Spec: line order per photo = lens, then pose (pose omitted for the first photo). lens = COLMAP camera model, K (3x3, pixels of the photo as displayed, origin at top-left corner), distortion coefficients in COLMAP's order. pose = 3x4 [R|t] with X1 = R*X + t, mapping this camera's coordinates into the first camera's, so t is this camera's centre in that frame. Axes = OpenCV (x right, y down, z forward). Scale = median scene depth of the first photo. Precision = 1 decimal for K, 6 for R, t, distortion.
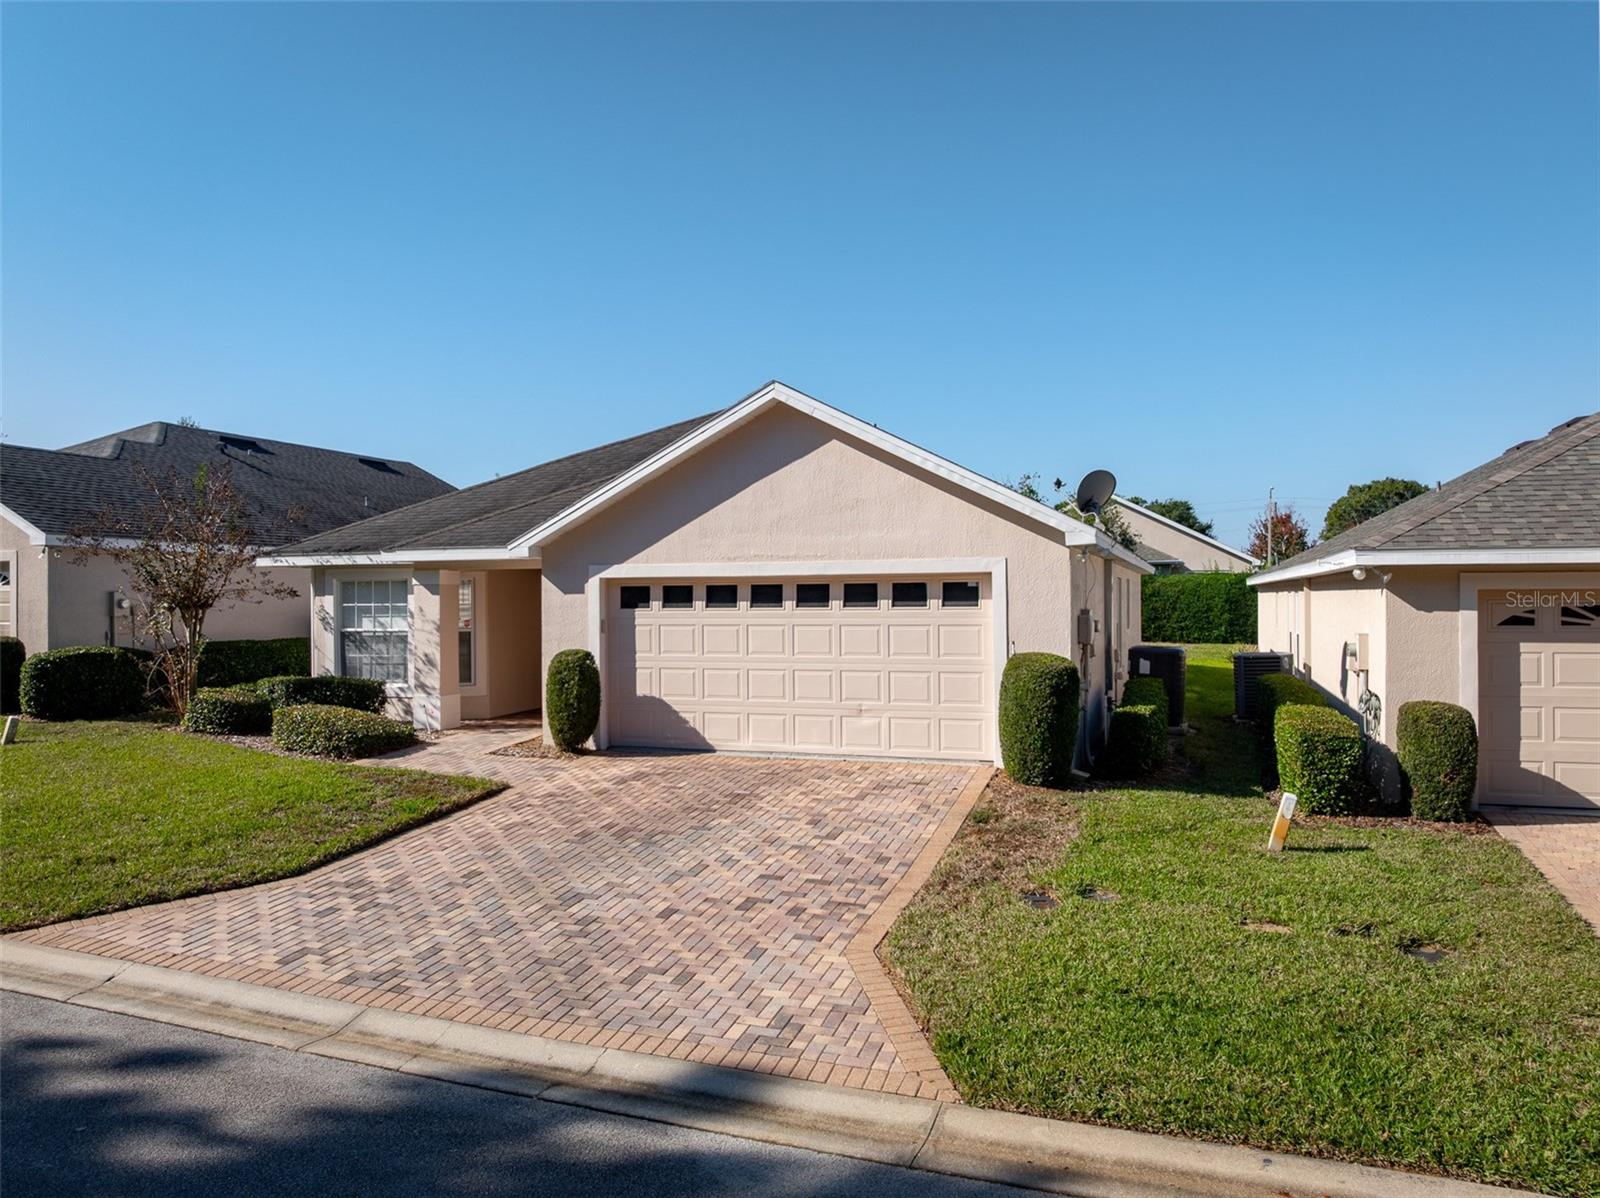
lens RADIAL K [[1138.4, 0, 789.0], [0, 1138.4, 593.1], [0, 0, 1]] dist [-0.028670, -0.004177]
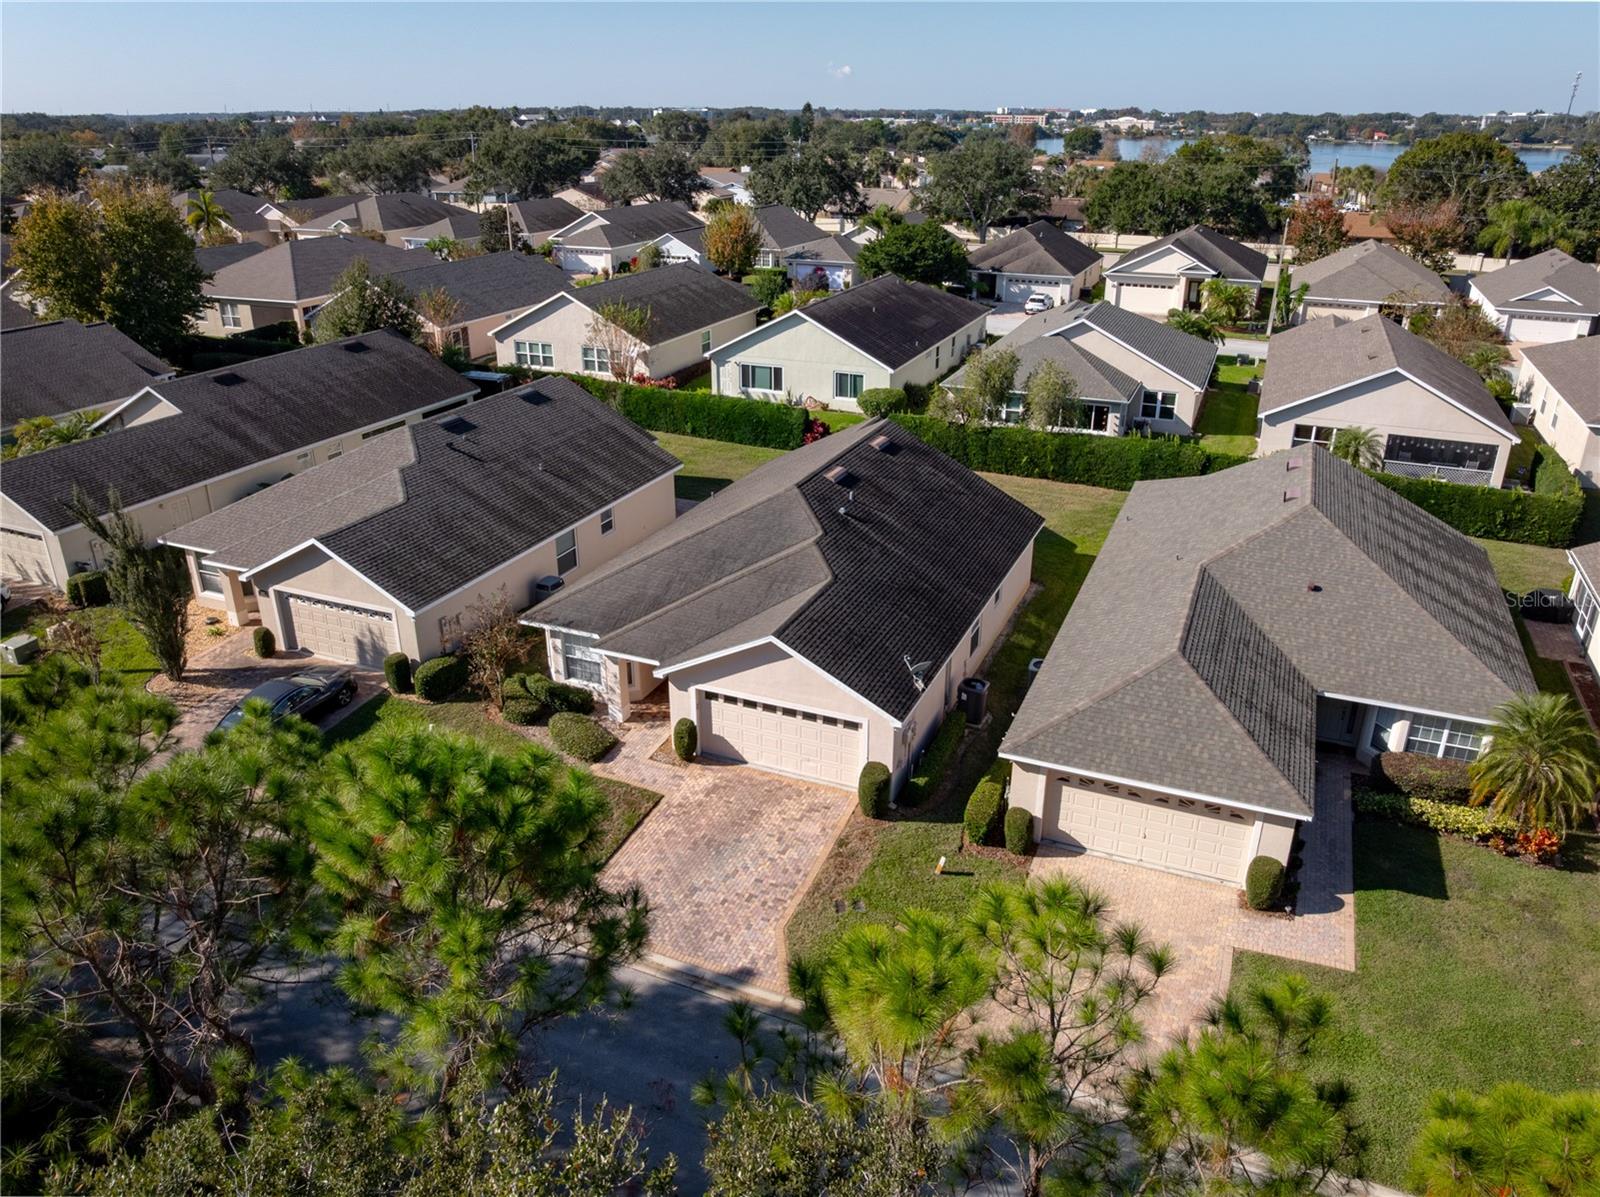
lens RADIAL K [[1130.5, 0, 800.0], [0, 1130.5, 598.5], [0, 0, 1]] dist [-0.036091, -0.009643]
pose [[0.997867, 0.033101, -0.056267, 0.155262], [-0.007414, 0.913802, 0.406091, -1.080526], [0.064859, -0.404808, 0.912099, -0.924218]]
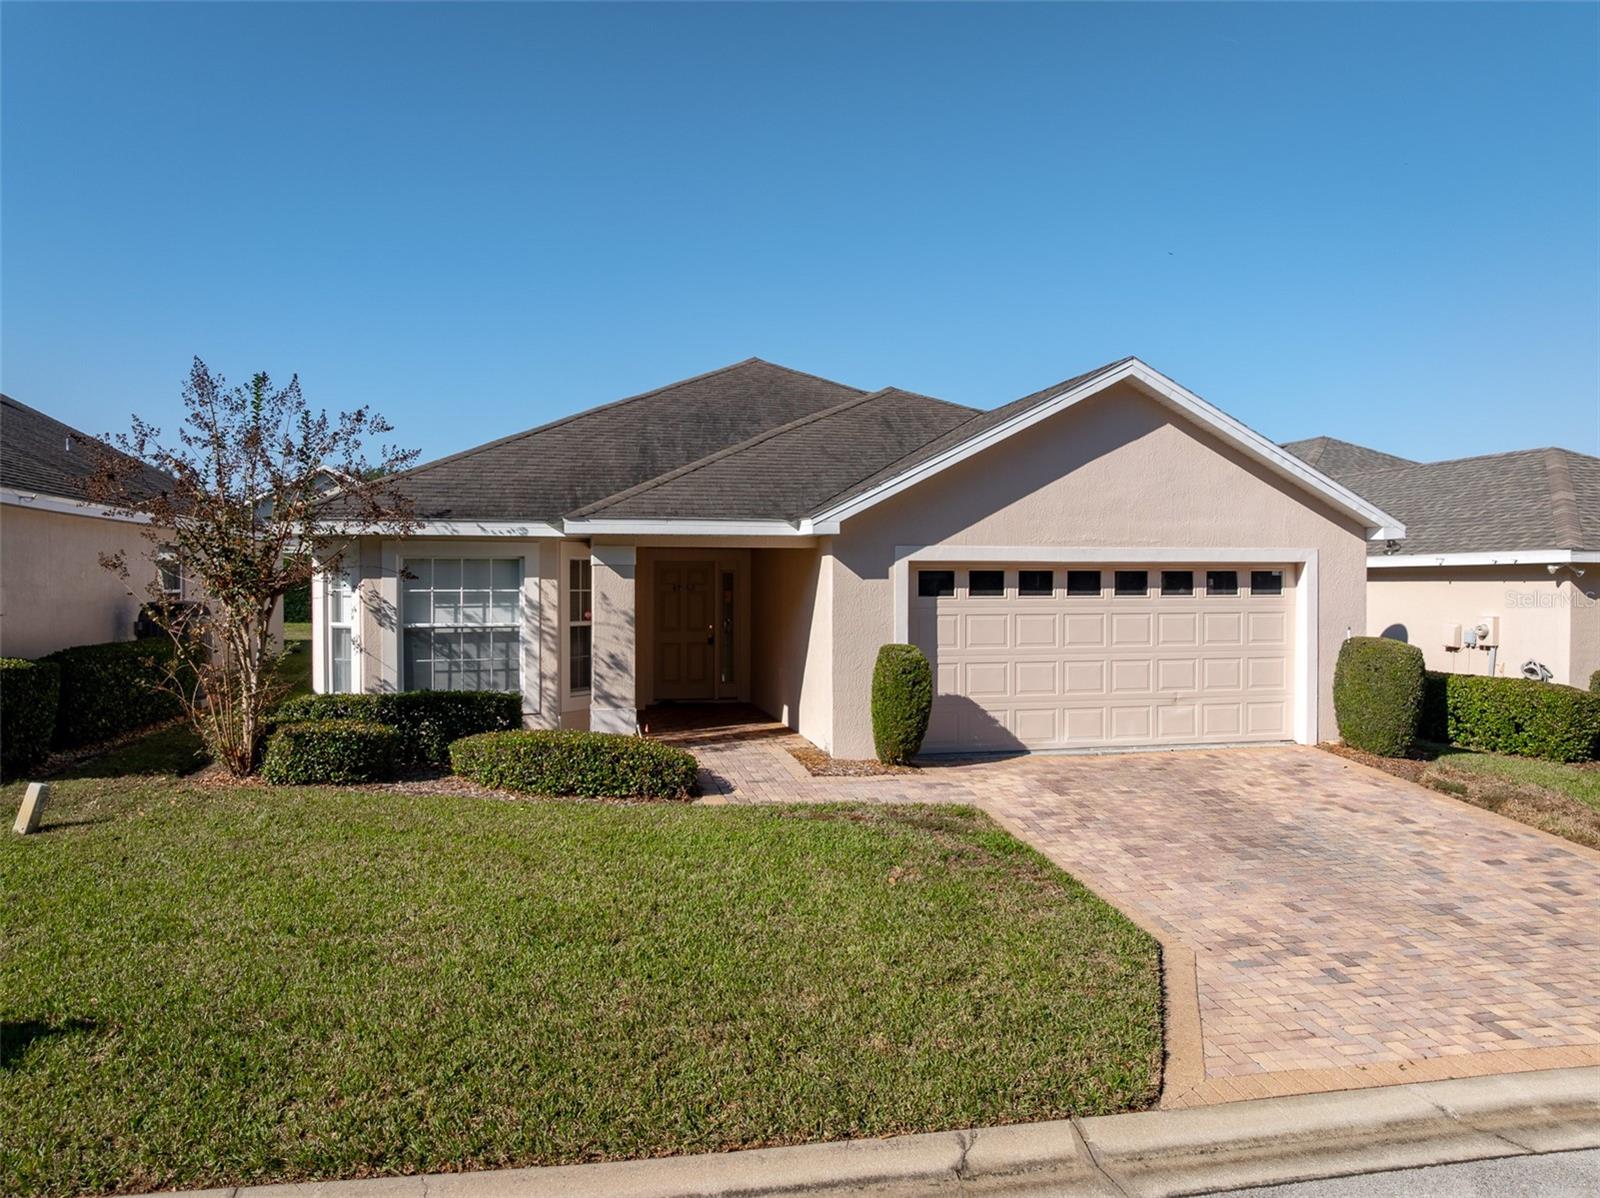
lens RADIAL K [[1120.7, 0, 800.0], [0, 1120.7, 599.0], [0, 0, 1]] dist [-0.034822, 0.002211]
pose [[0.848852, 0.001241, 0.528629, -0.694297], [-0.007734, 0.999919, 0.010071, 0.008068], [-0.528573, -0.012637, 0.848794, 0.329798]]
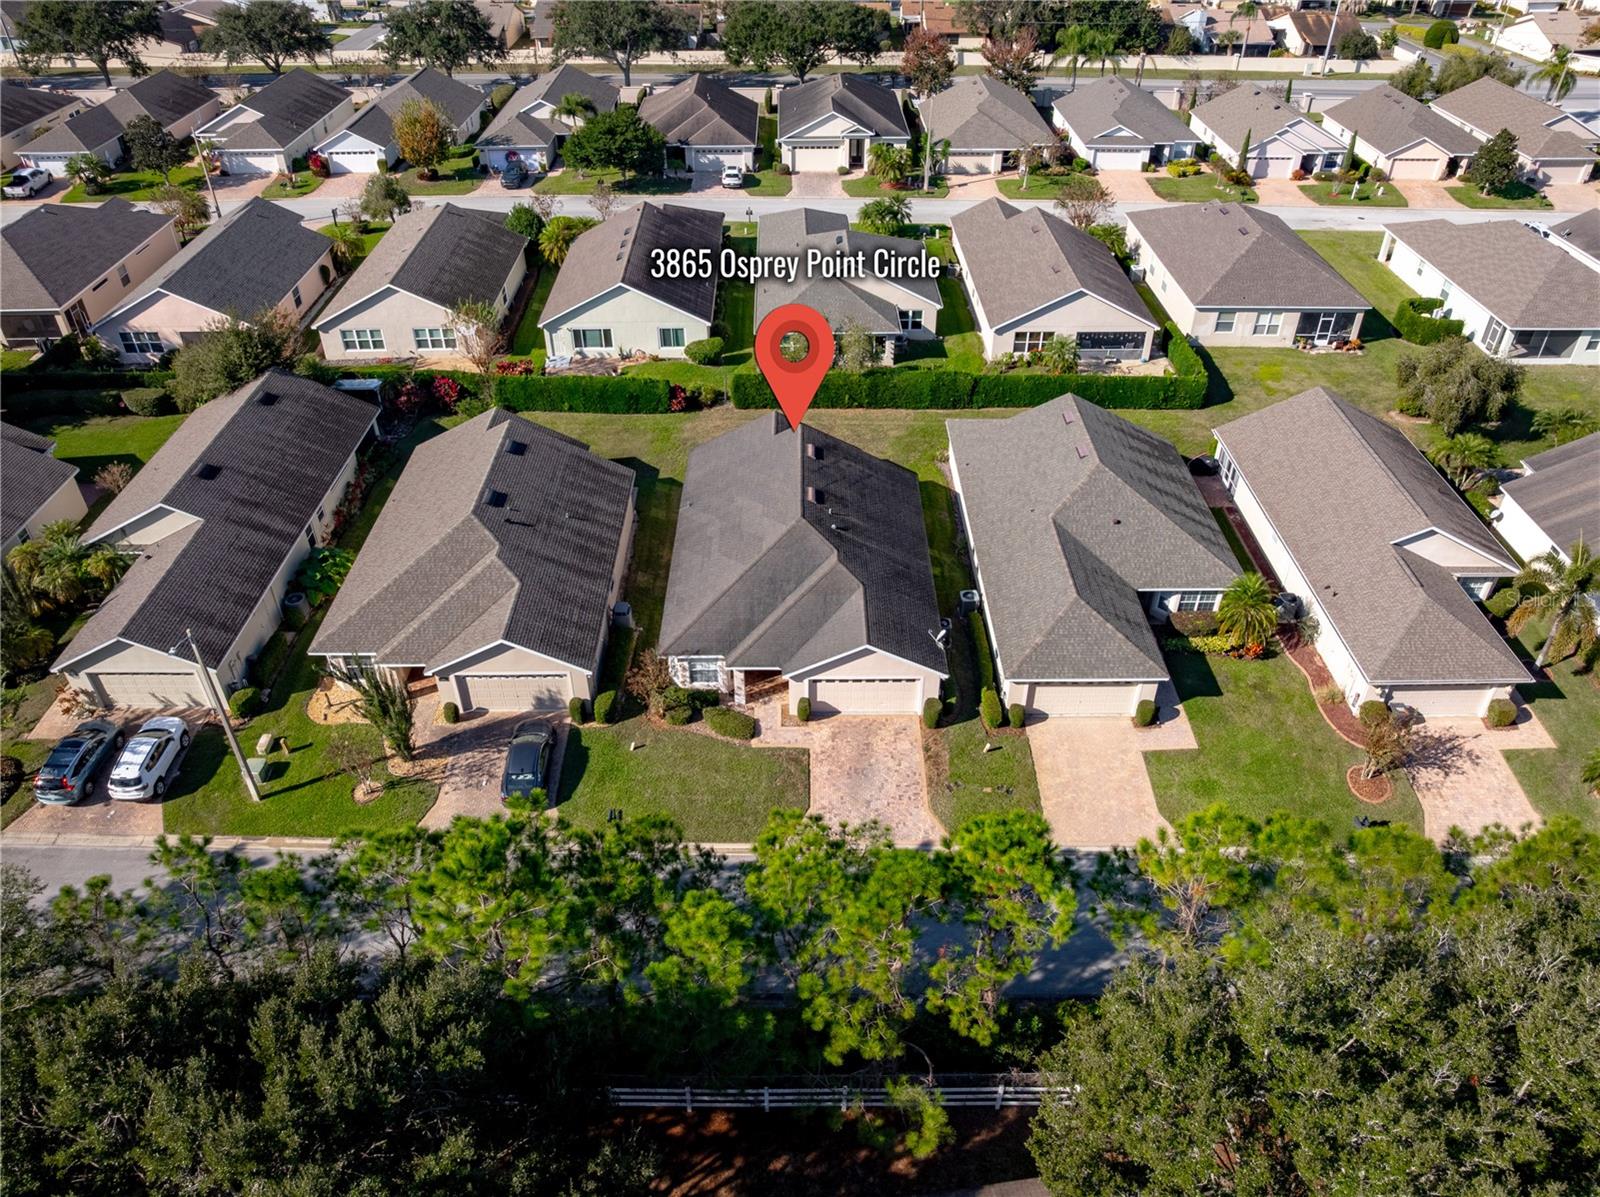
lens RADIAL K [[1130.5, 0, 800.0], [0, 1130.5, 598.5], [0, 0, 1]] dist [-0.036091, -0.009643]
pose [[0.940963, -0.201079, 0.272314, -1.108026], [-0.006364, 0.793803, 0.608142, -2.367785], [-0.338448, -0.573973, 0.745660, -1.465140]]
